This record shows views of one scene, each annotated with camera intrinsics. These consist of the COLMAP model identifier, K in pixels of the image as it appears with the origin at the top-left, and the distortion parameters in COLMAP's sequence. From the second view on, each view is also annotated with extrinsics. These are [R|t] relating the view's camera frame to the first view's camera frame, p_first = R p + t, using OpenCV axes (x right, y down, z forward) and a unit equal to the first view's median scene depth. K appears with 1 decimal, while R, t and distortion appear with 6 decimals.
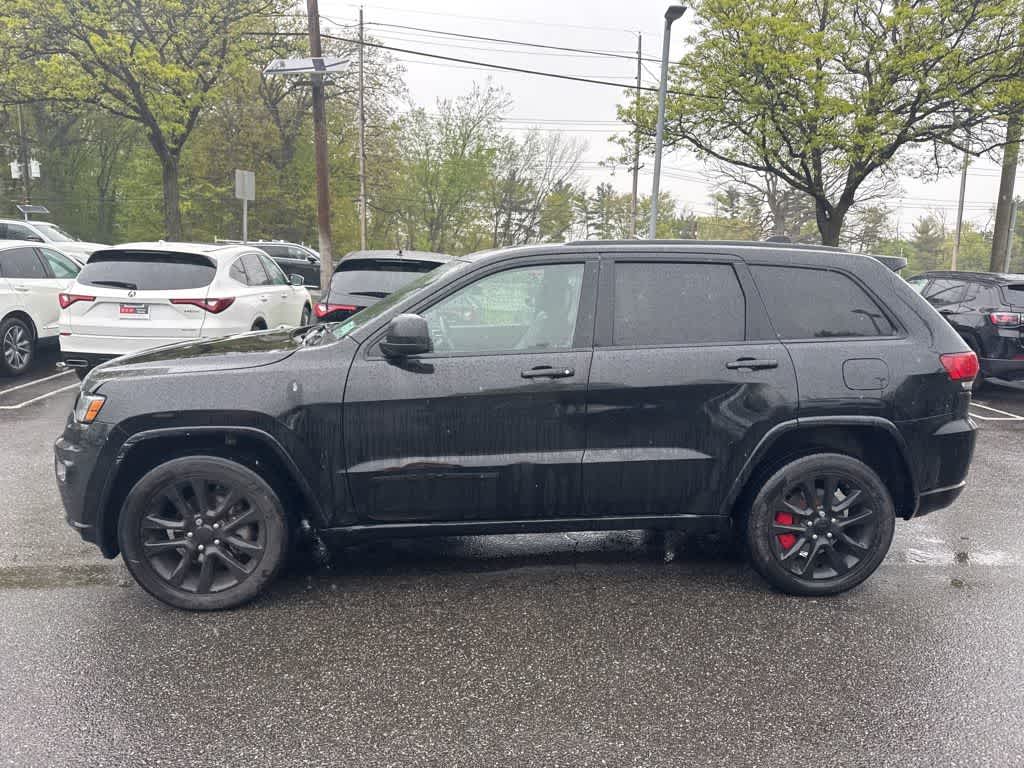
lens RADIAL K [[721.7, 0, 520.7], [0, 721.7, 386.3], [0, 0, 1]] dist [0.057960, -0.074674]
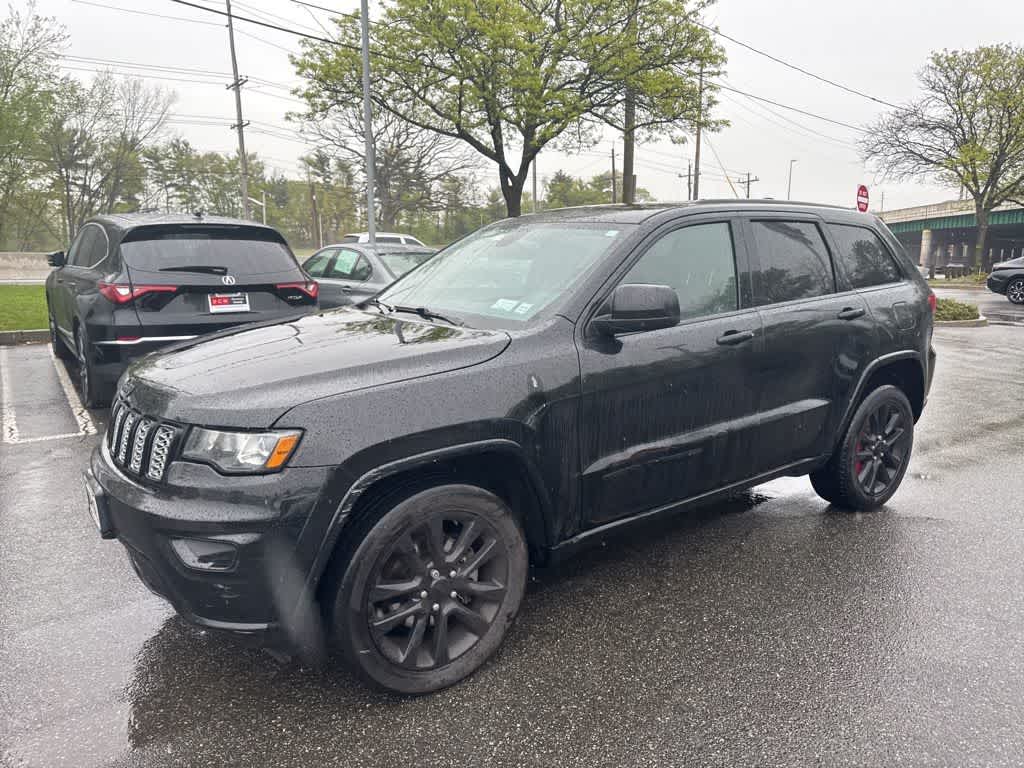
lens RADIAL K [[723.6, 0, 518.7], [0, 723.6, 379.7], [0, 0, 1]] dist [0.042754, -0.042652]
pose [[0.857744, -0.117797, 0.500399, -0.655685], [0.099221, 0.993025, 0.063688, -0.049161], [-0.504411, -0.004978, 0.863450, 0.279257]]
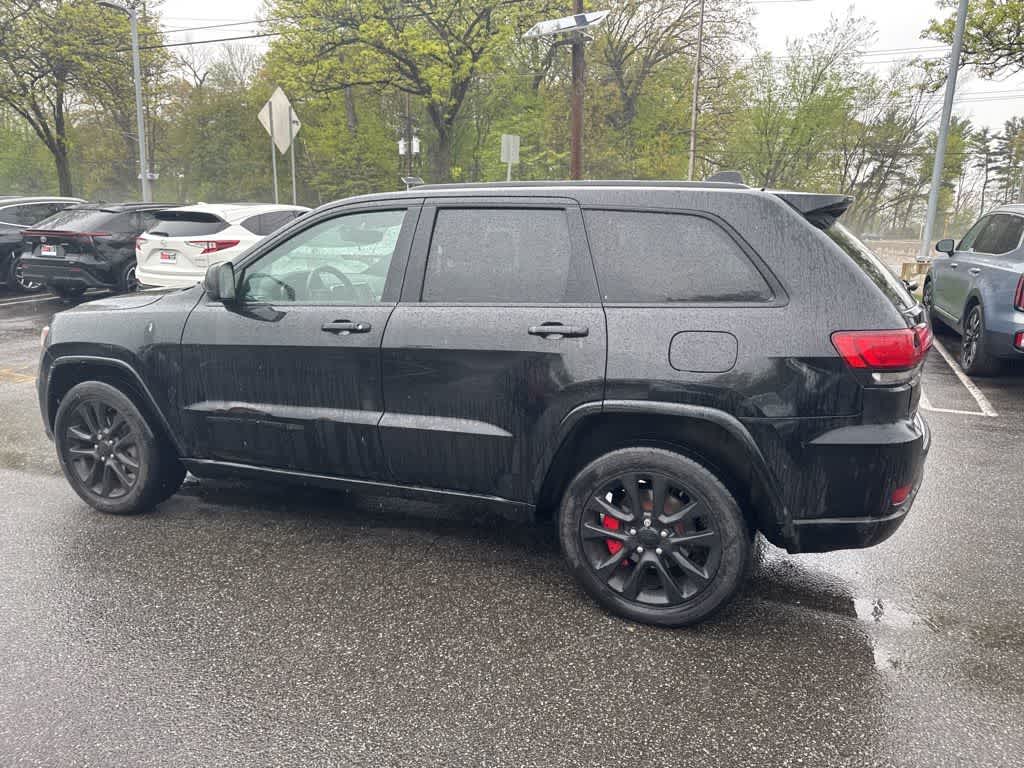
lens RADIAL K [[723.6, 0, 518.7], [0, 723.6, 379.7], [0, 0, 1]] dist [0.042754, -0.042652]
pose [[0.889069, 0.083012, -0.450184, 0.630054], [-0.062519, 0.996225, 0.060231, -0.020296], [0.453484, -0.025405, 0.890902, 0.228927]]
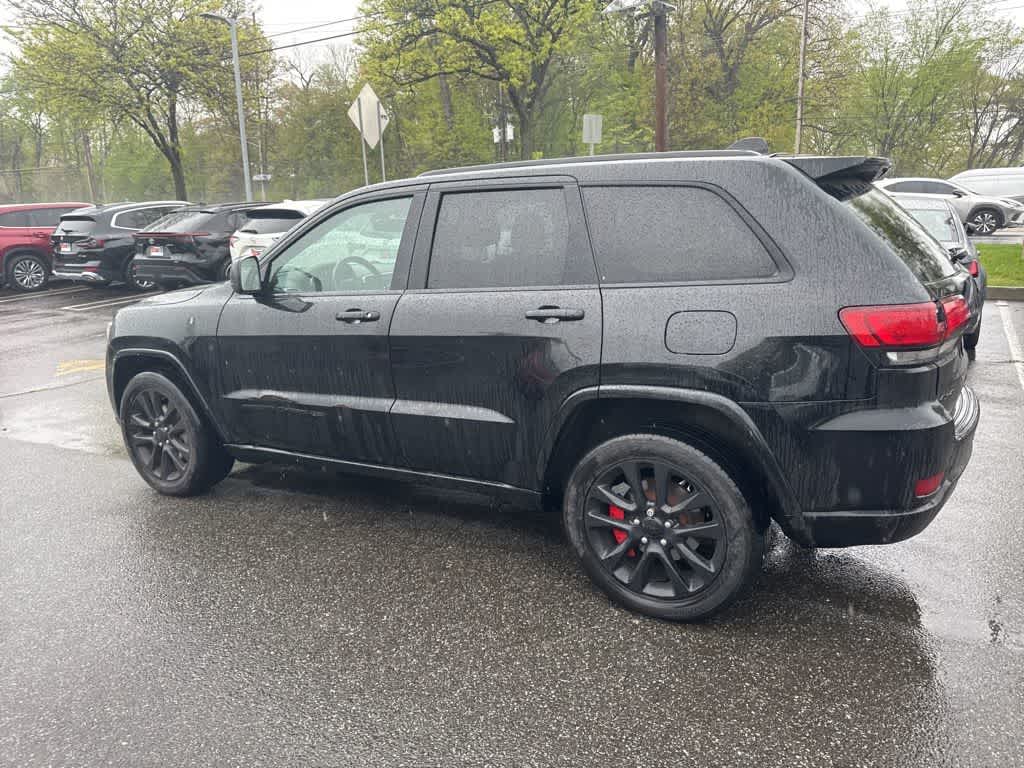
lens RADIAL K [[723.4, 0, 512.0], [0, 723.4, 384.0], [0, 0, 1]] dist [0.036558, -0.032973]
pose [[0.813534, 0.085835, -0.575148, 0.718174], [-0.038968, 0.994870, 0.093355, -0.024816], [0.580210, -0.053535, 0.812705, 0.300317]]
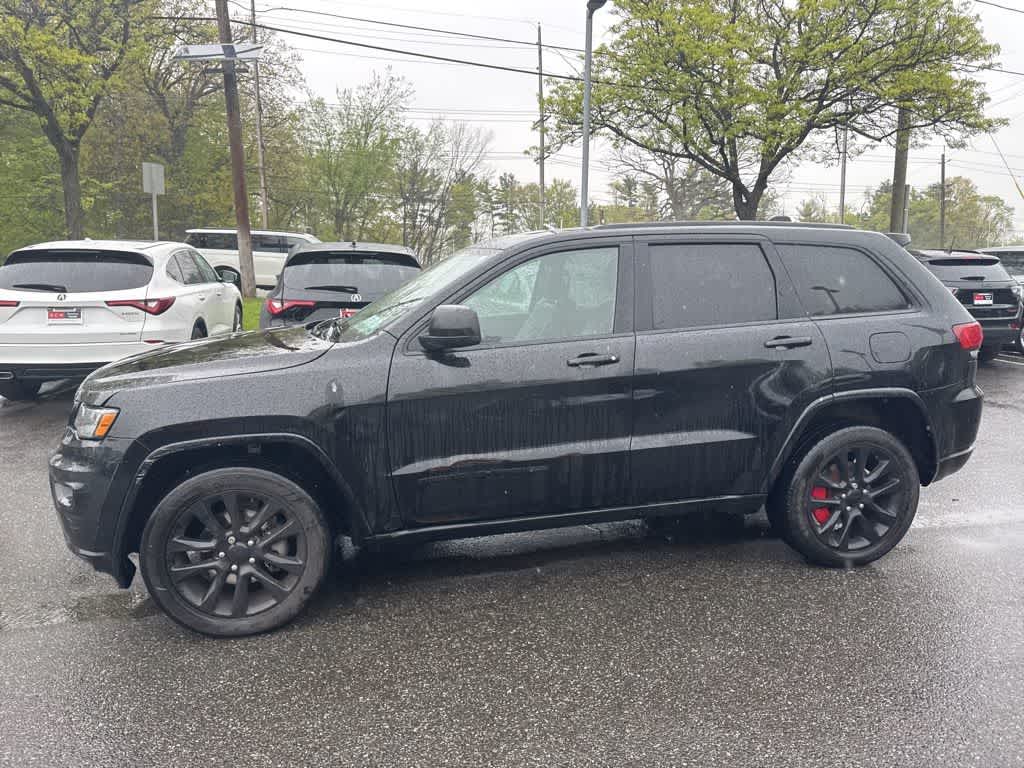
lens RADIAL K [[721.0, 0, 521.1], [0, 721.0, 376.5], [0, 0, 1]] dist [0.055272, -0.072077]
pose [[0.991064, -0.048604, 0.124213, -0.168499], [0.048625, 0.998813, 0.002863, -0.003518], [-0.124205, 0.003202, 0.992251, 0.043883]]
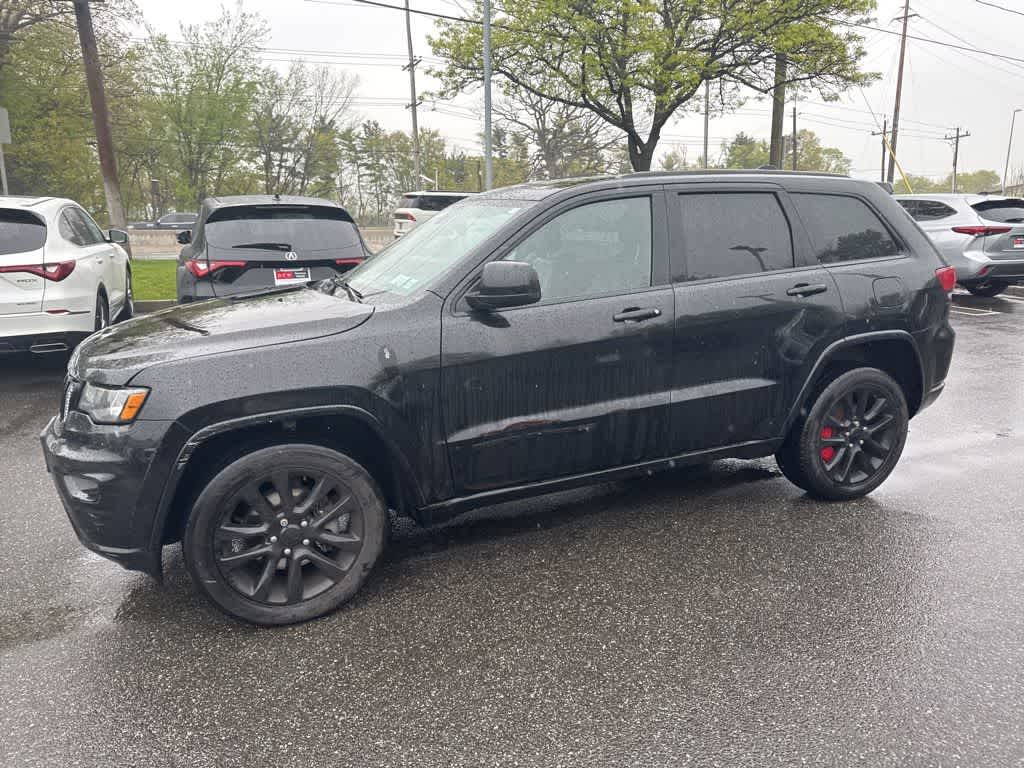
lens RADIAL K [[720.0, 0, 522.3], [0, 720.0, 384.6], [0, 0, 1]] dist [0.080971, -0.122201]
pose [[0.951974, -0.108234, 0.286411, -0.366477], [0.086653, 0.992431, 0.087019, -0.020902], [-0.293661, -0.058022, 0.954147, 0.109379]]
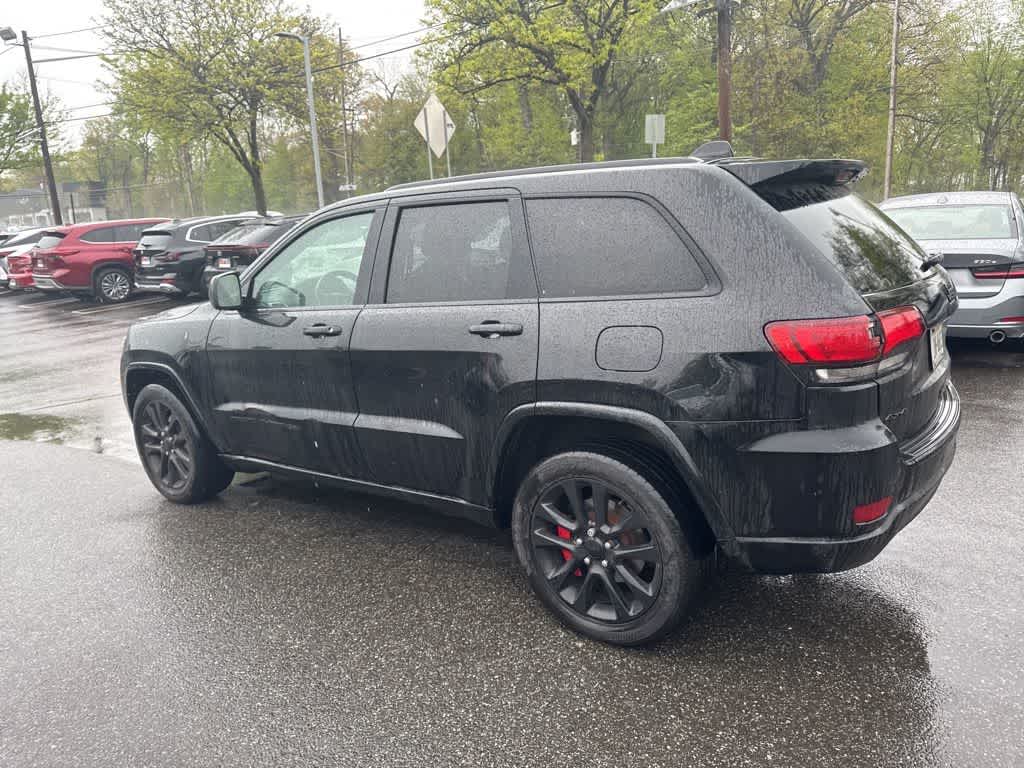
lens RADIAL K [[721.7, 0, 520.7], [0, 721.7, 386.3], [0, 0, 1]] dist [0.057960, -0.074674]
pose [[0.749184, 0.084460, -0.656955, 0.828677], [-0.028097, 0.994996, 0.095878, -0.042405], [0.661766, -0.053372, 0.747809, 0.403898]]
